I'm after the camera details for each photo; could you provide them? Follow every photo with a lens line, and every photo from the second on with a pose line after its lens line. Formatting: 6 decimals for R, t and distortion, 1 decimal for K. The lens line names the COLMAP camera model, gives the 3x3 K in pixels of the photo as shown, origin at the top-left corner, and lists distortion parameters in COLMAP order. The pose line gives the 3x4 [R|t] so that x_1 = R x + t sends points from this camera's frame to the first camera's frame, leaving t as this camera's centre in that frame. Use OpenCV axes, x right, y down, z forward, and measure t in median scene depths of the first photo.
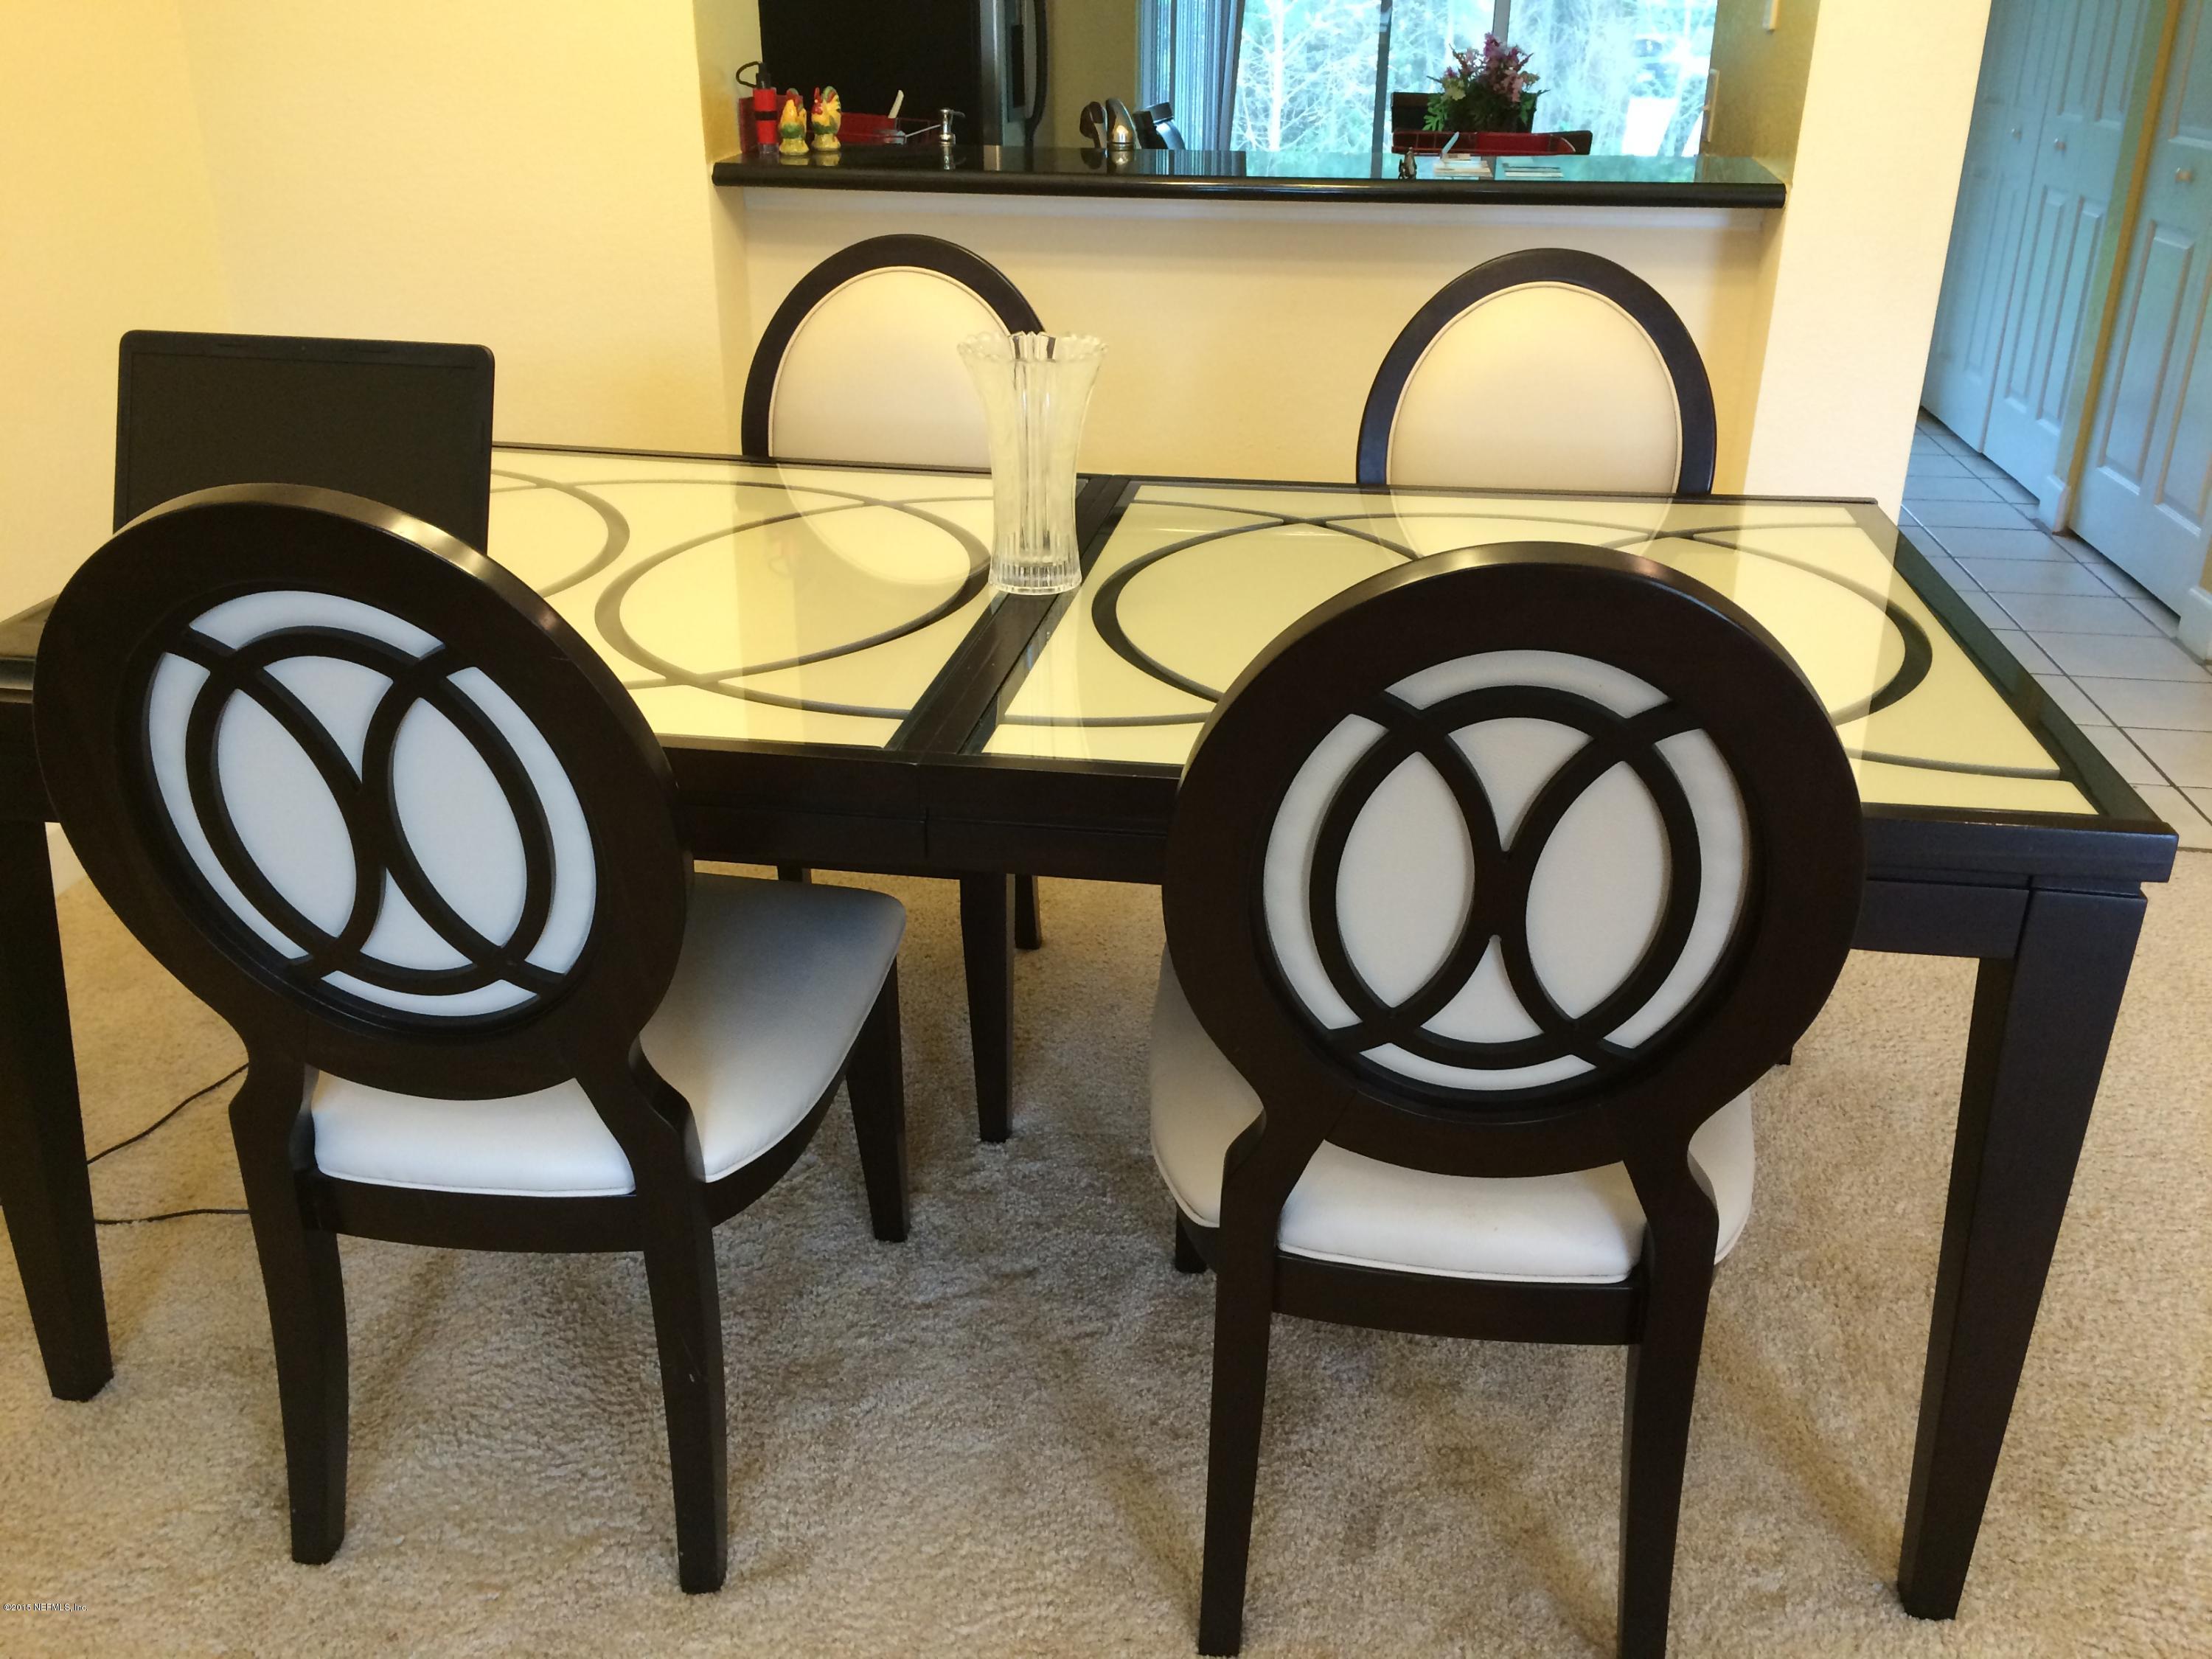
lens RADIAL K [[1887.5, 0, 1111.4], [0, 1887.5, 820.8], [0, 0, 1]] dist [0.090896, -0.122083]
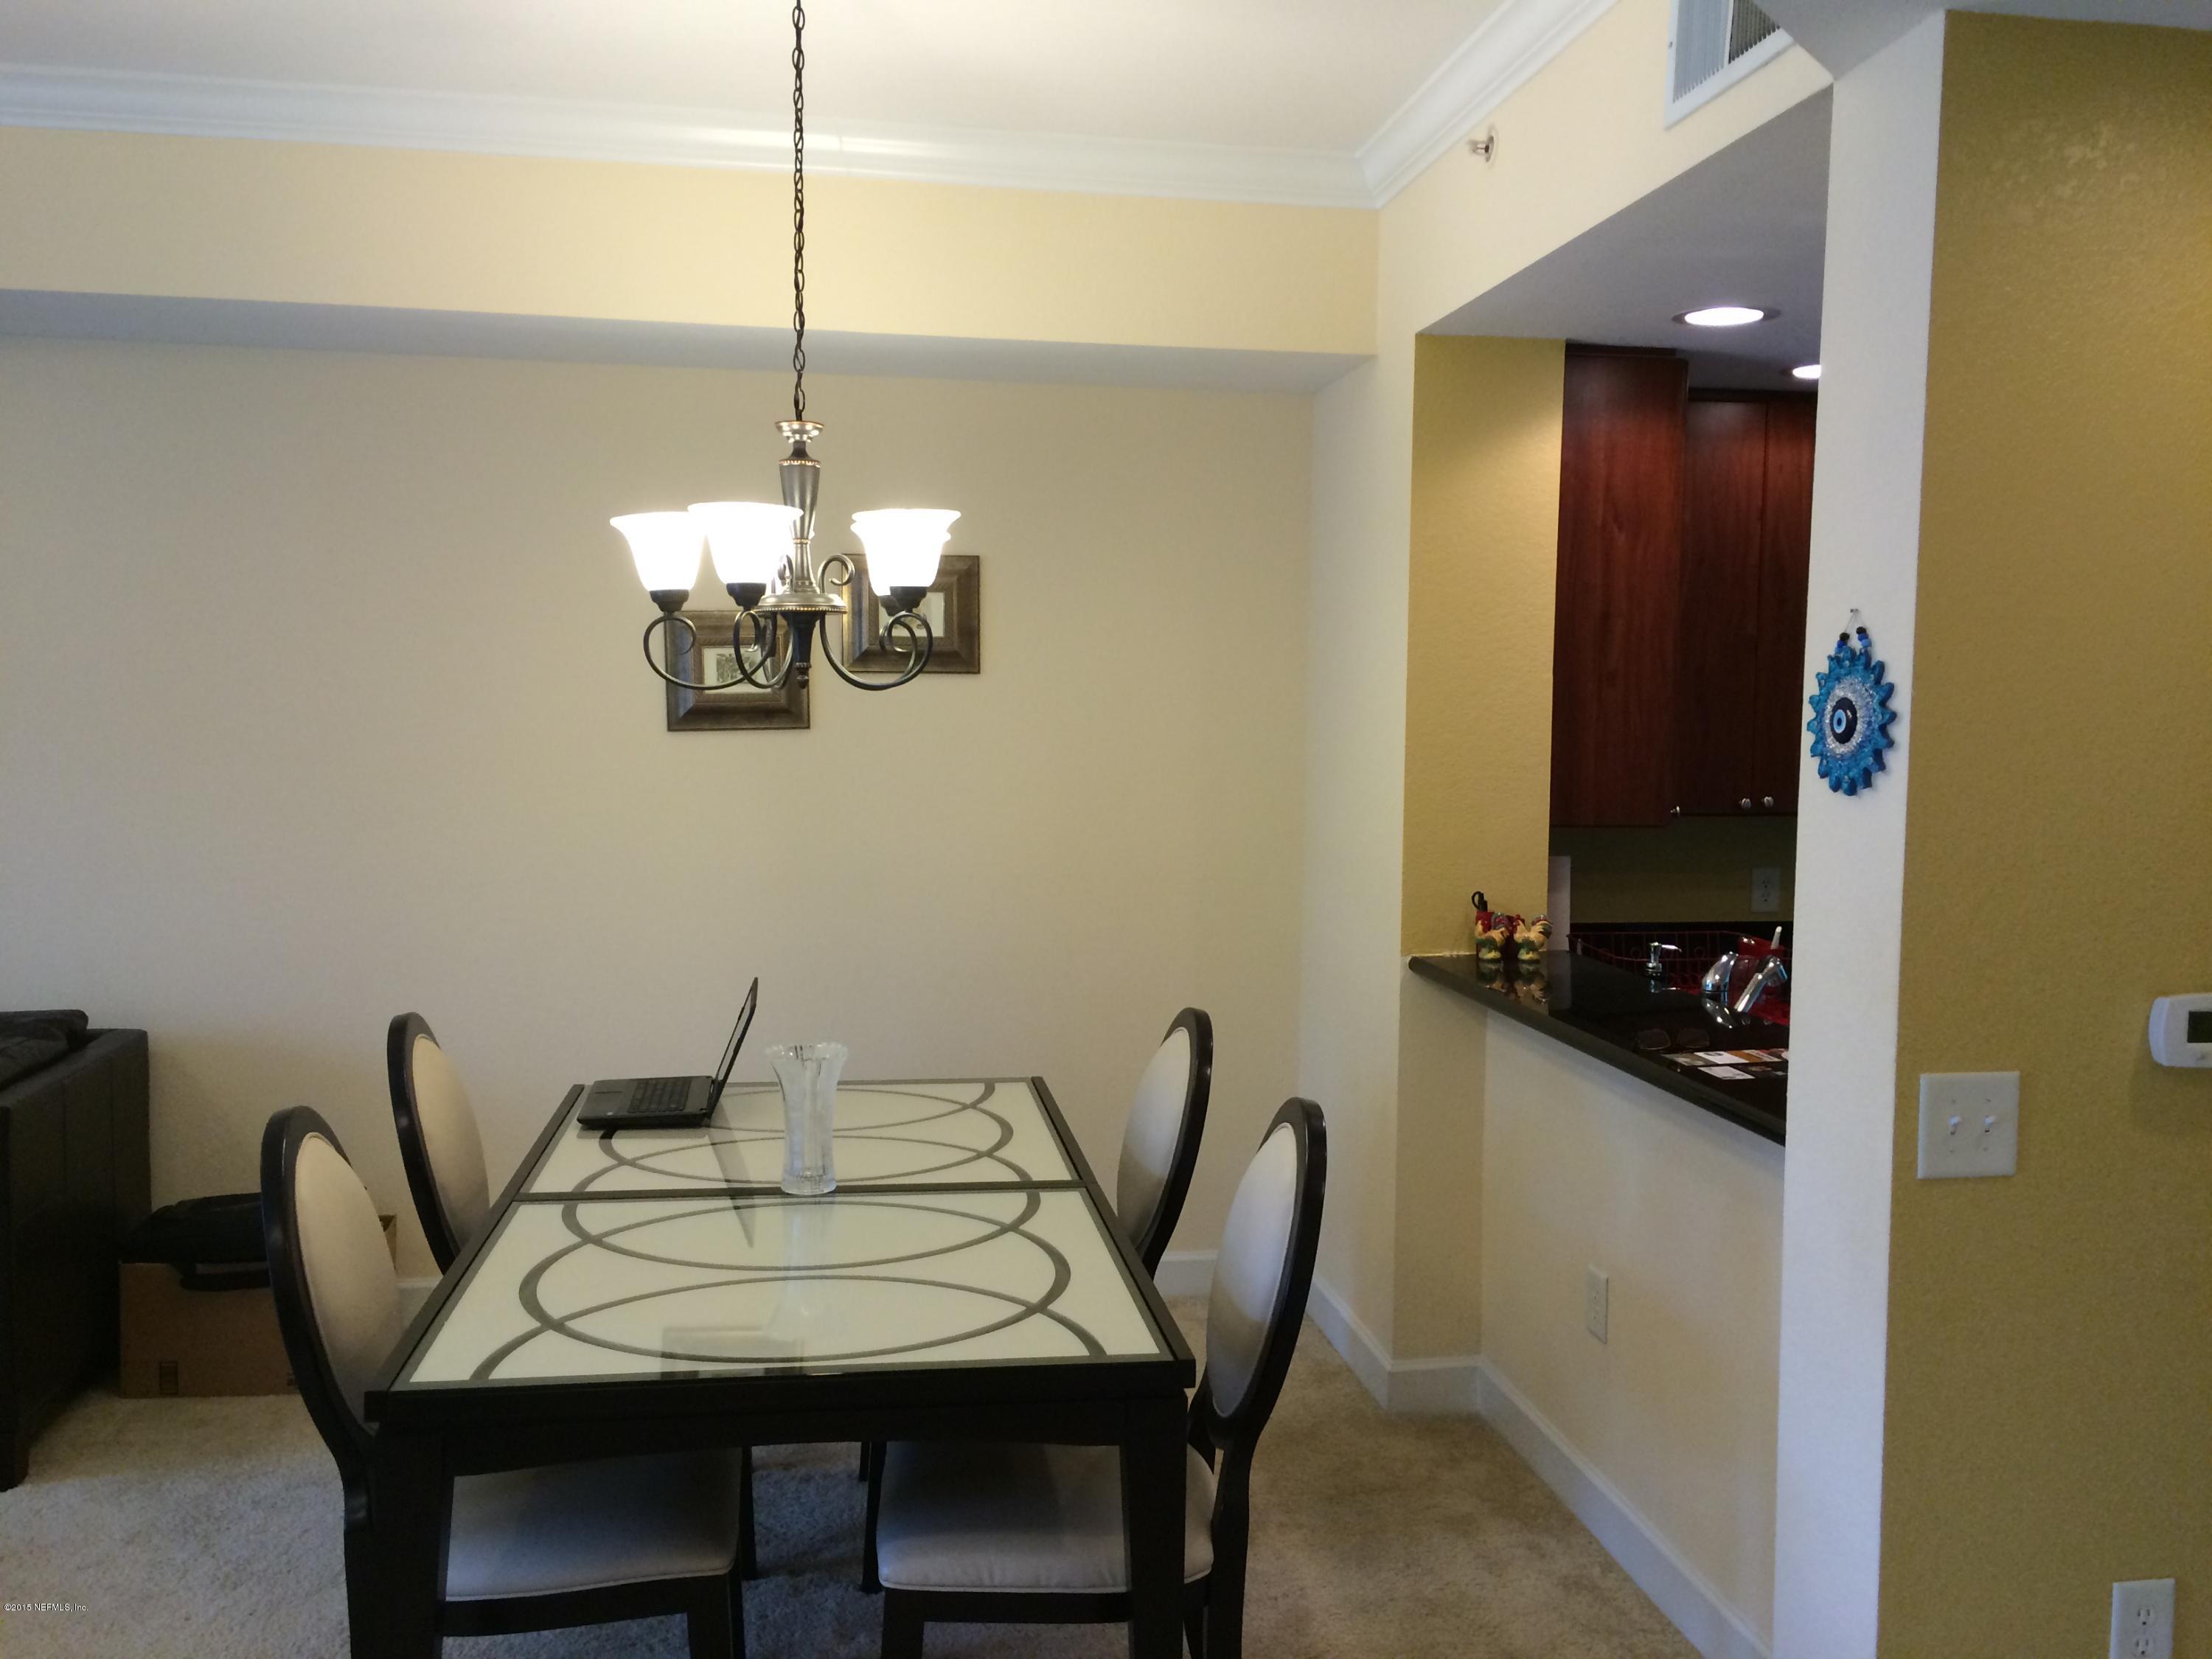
lens RADIAL K [[1887.5, 0, 1111.4], [0, 1887.5, 820.8], [0, 0, 1]] dist [0.090896, -0.122083]
pose [[0.295117, 0.057819, -0.953710, 1.891947], [-0.391423, 0.917879, -0.065475, -0.487401], [0.871604, 0.392627, 0.293513, 0.707711]]
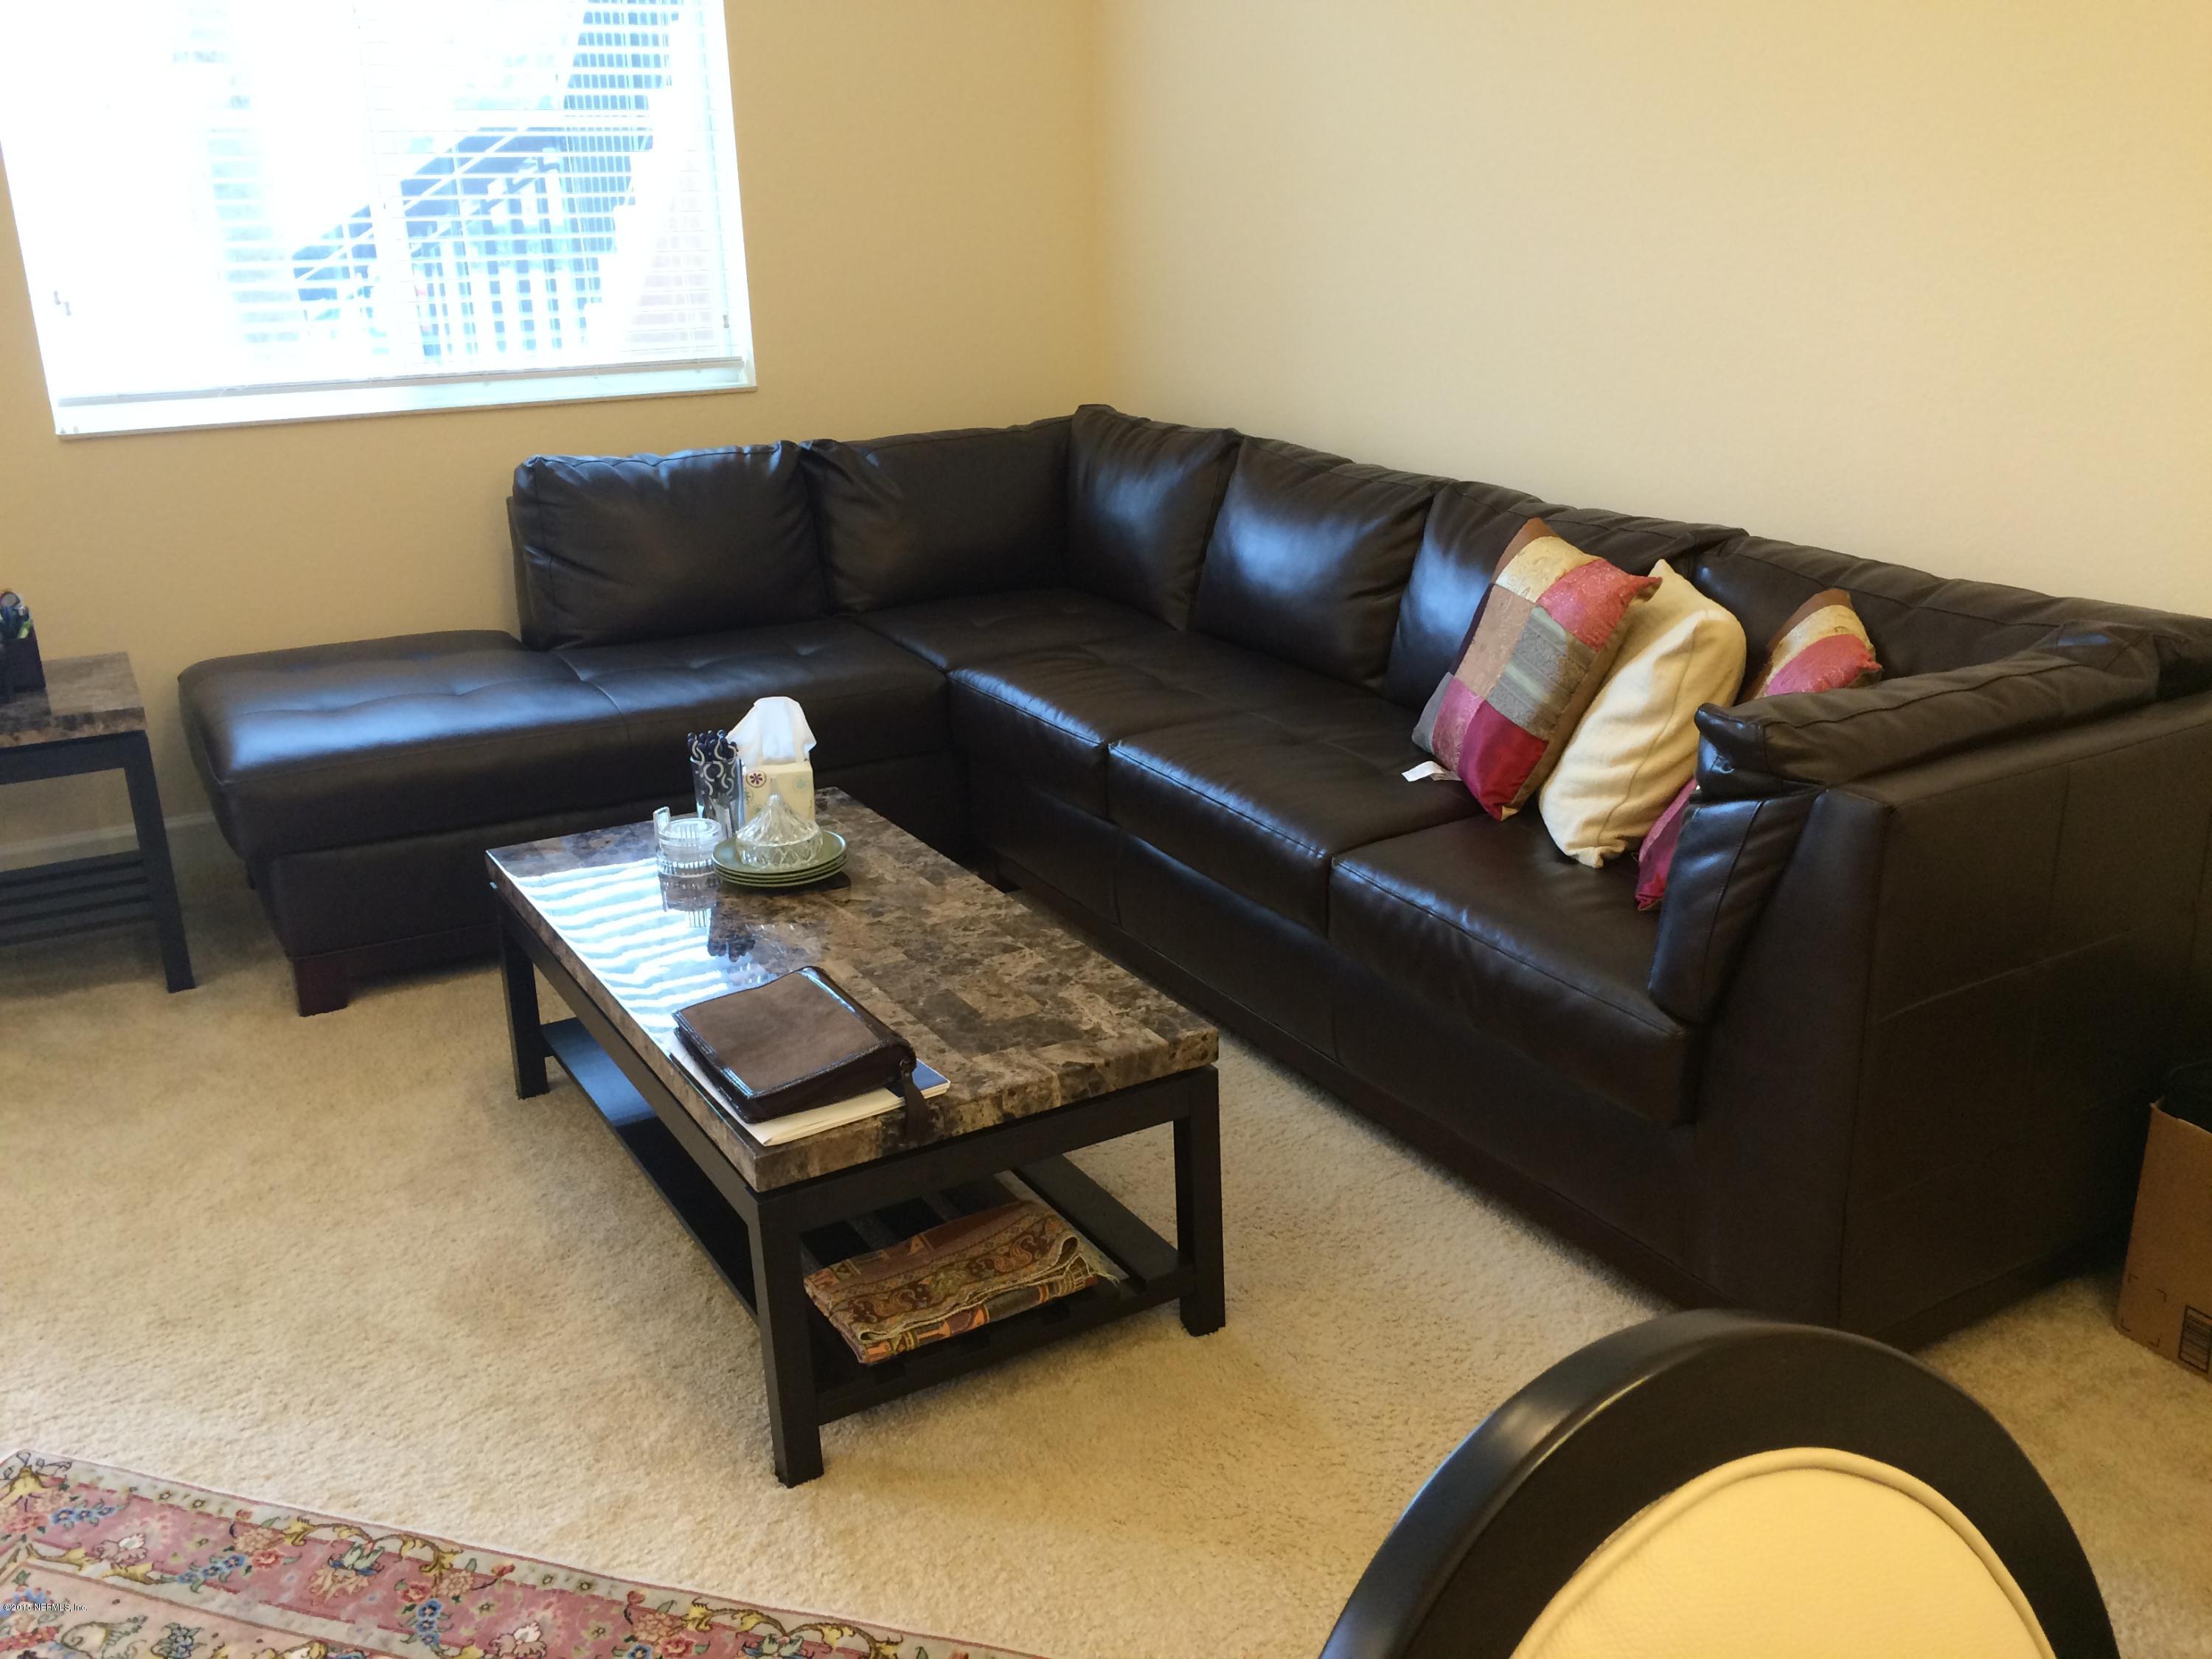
lens RADIAL K [[1887.5, 0, 1111.4], [0, 1887.5, 820.8], [0, 0, 1]] dist [0.090896, -0.122083]
pose [[-0.787133, 0.204277, -0.581973, 0.447279], [-0.228775, 0.779558, 0.583054, -0.384149], [0.572786, 0.592081, -0.566883, 0.767210]]
